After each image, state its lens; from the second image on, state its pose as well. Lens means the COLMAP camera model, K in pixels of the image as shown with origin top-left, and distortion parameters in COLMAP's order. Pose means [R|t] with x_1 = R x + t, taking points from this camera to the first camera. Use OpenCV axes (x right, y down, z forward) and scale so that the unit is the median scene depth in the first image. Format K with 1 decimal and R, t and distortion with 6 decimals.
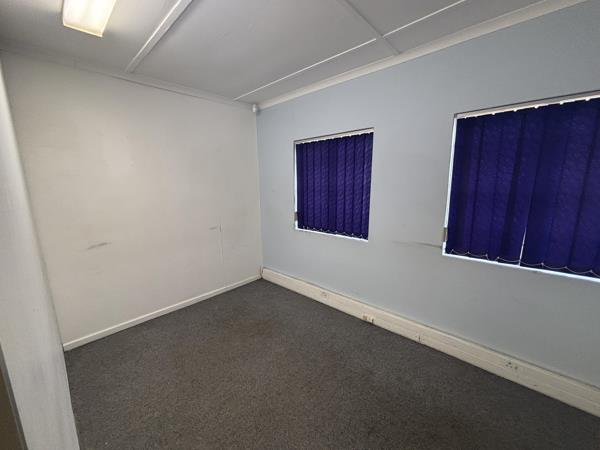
lens RADIAL K [[233.8, 0, 302.1], [0, 233.8, 218.4], [0, 0, 1]] dist [0.000192, -0.000019]
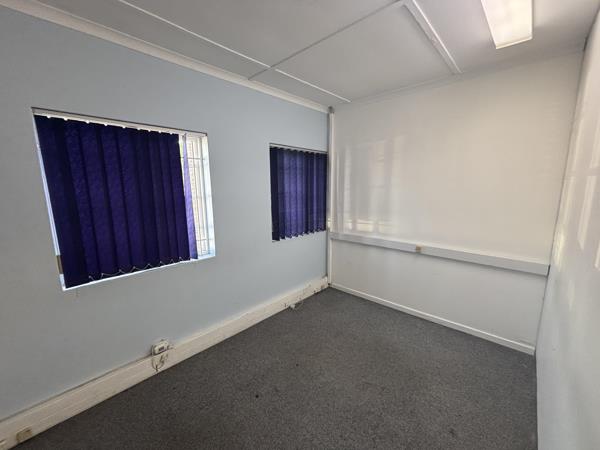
lens RADIAL K [[244.9, 0, 300.0], [0, 244.9, 225.0], [0, 0, 1]] dist [0.020290, -0.000110]
pose [[0.033827, -0.134141, 0.990385, -0.587100], [0.176434, 0.976190, 0.126192, -0.074350], [-0.983731, 0.170469, 0.056688, 0.529637]]
